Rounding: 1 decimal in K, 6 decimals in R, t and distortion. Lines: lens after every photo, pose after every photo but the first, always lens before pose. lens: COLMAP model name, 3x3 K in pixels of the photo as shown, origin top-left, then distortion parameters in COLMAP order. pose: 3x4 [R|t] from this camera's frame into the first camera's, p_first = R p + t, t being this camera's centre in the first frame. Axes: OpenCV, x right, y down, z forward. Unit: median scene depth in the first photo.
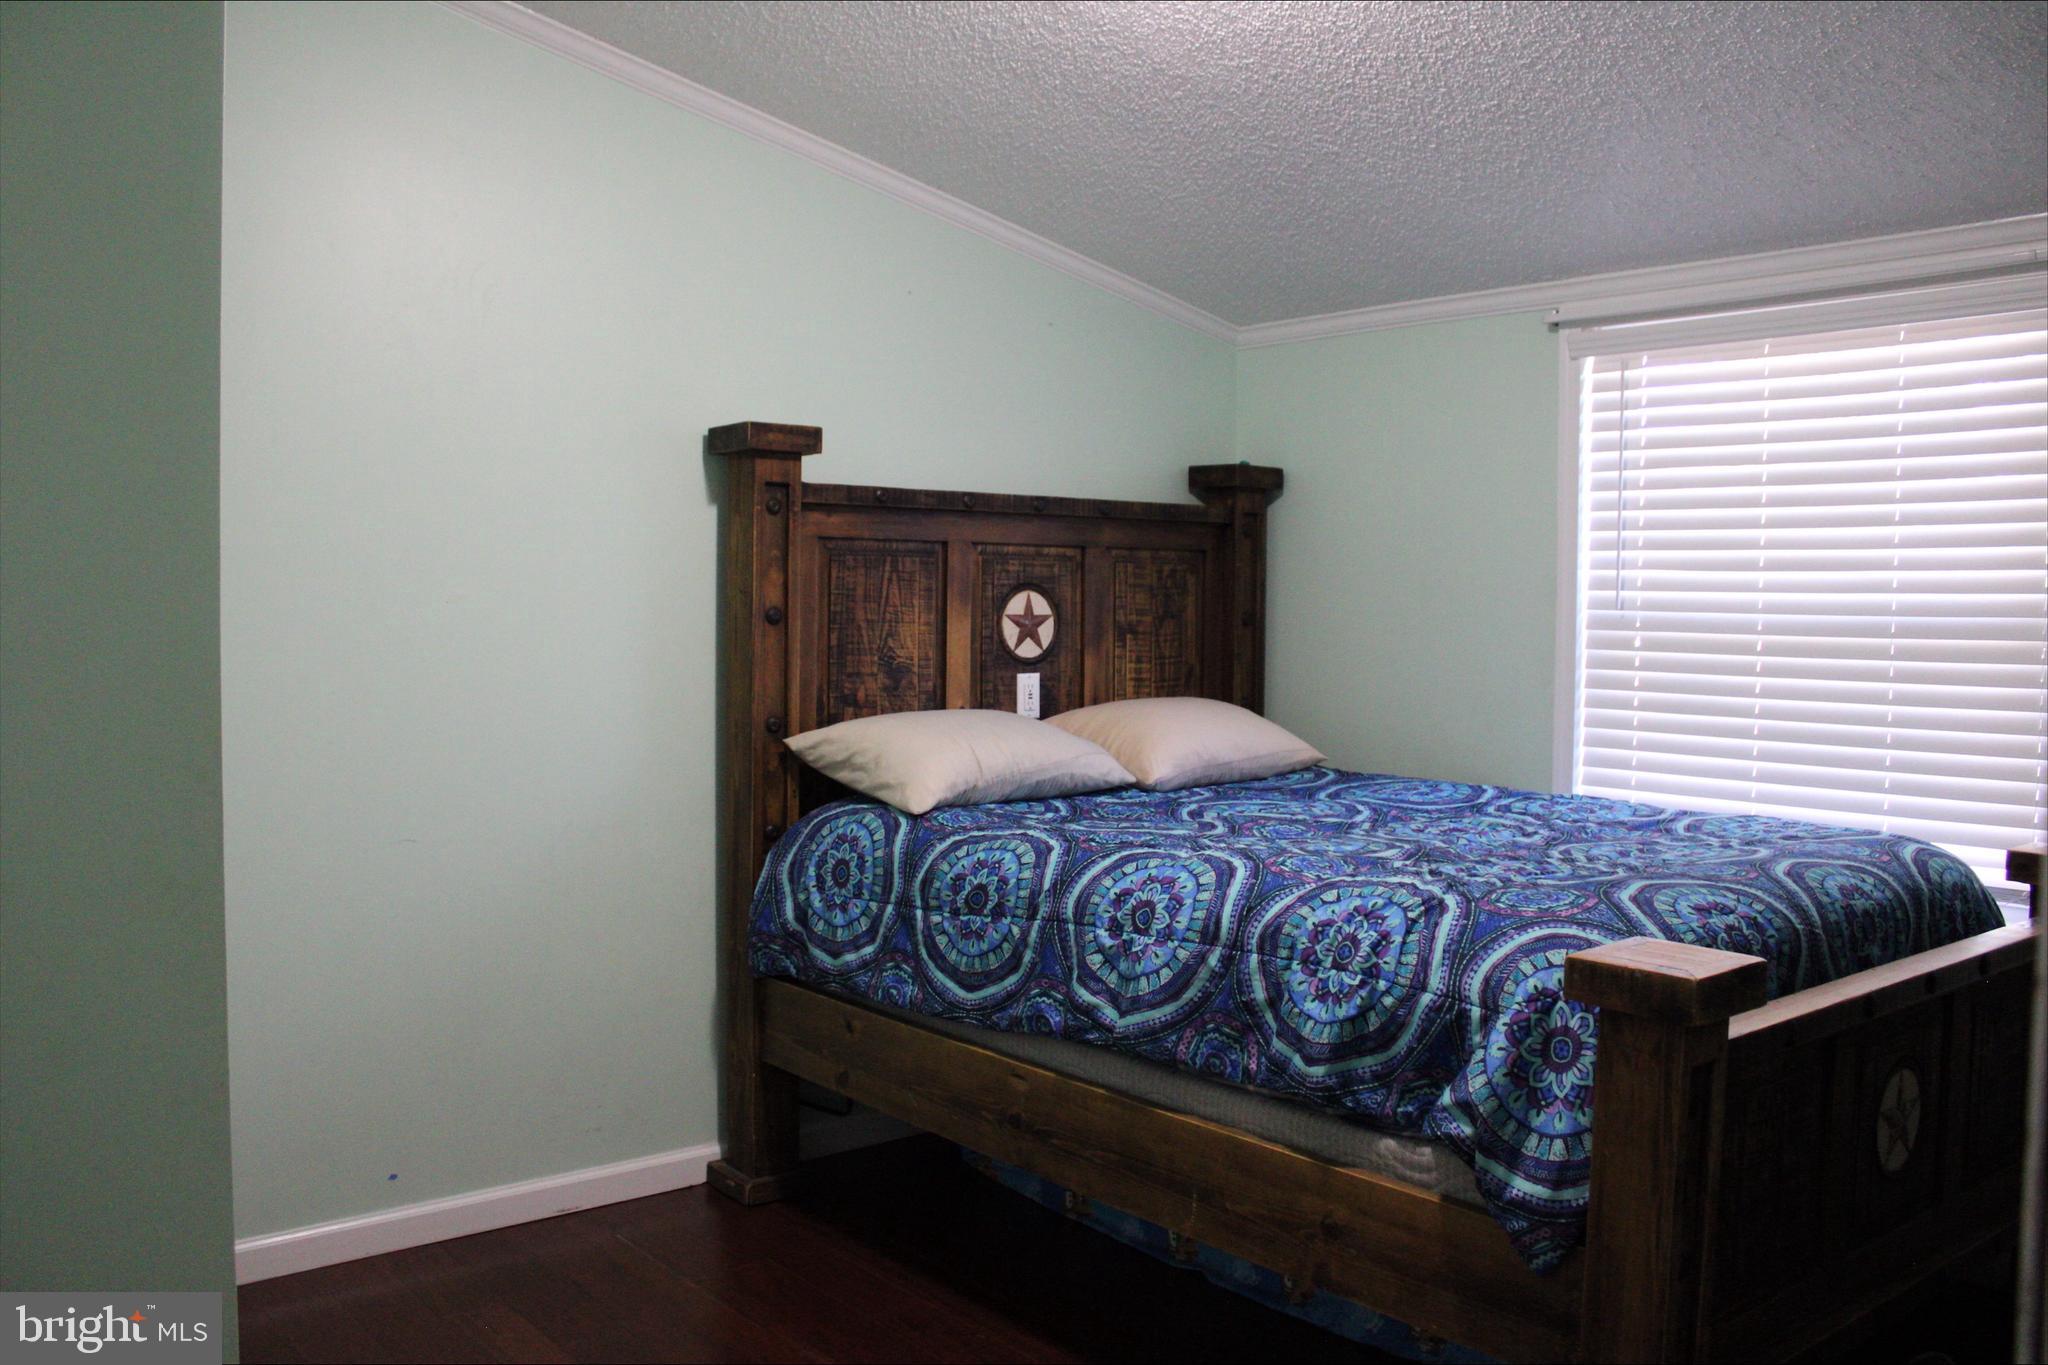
lens RADIAL K [[1736.0, 0, 1024.0], [0, 1736.0, 682.5], [0, 0, 1]] dist [-0.156140, 0.149946]
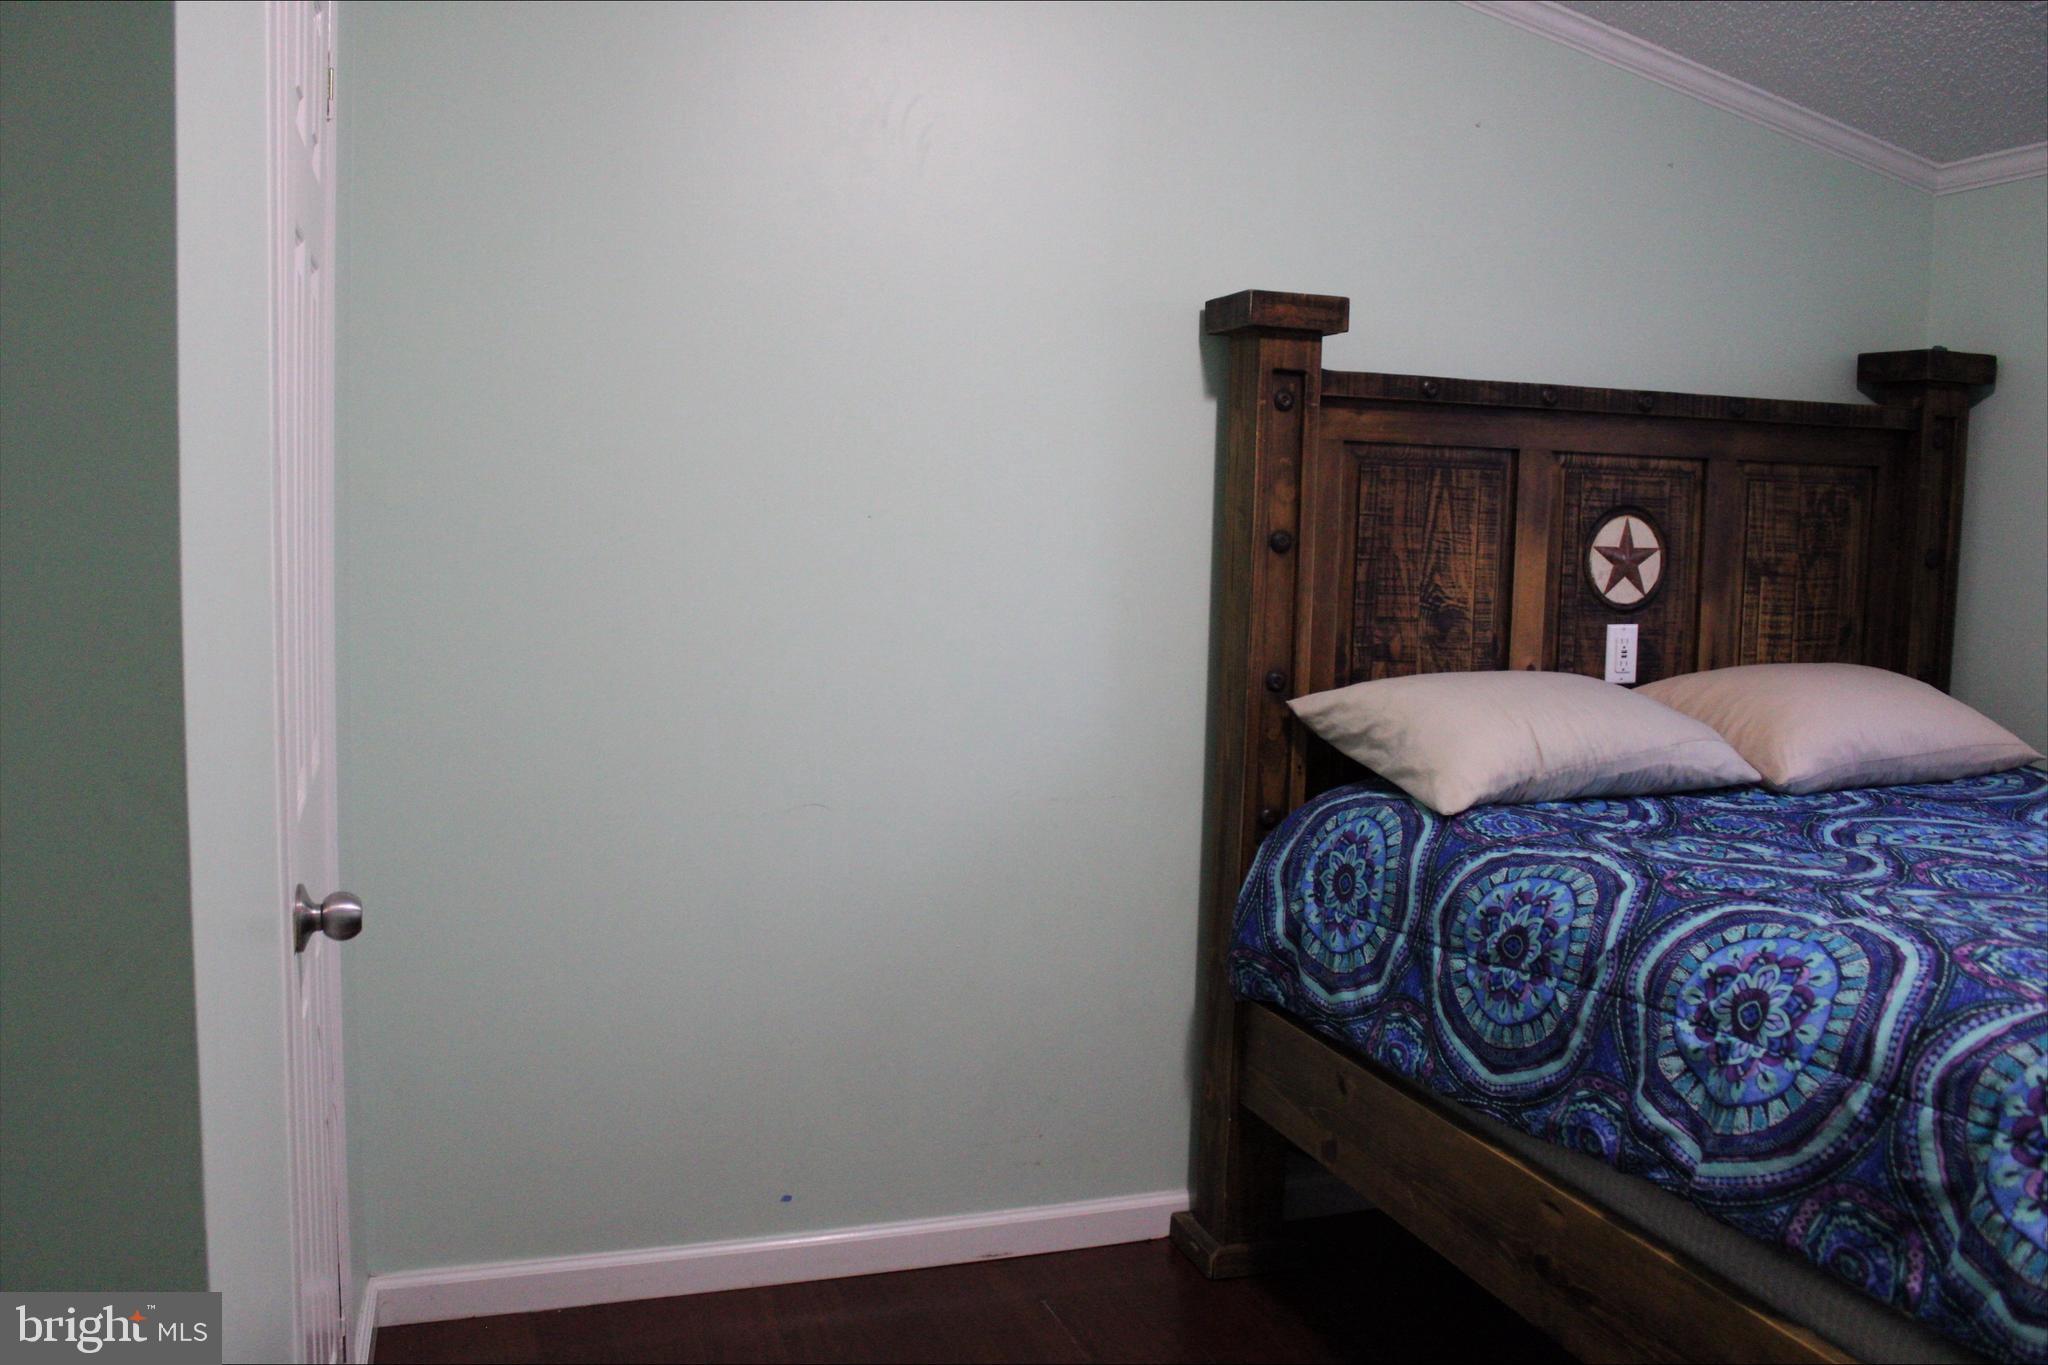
lens RADIAL K [[1736.0, 0, 1024.0], [0, 1736.0, 682.5], [0, 0, 1]] dist [-0.156140, 0.149946]
pose [[0.935783, 0.048331, -0.349248, 0.022765], [-0.030708, 0.997968, 0.055825, -0.015835], [0.351237, -0.041515, 0.935366, 0.238720]]
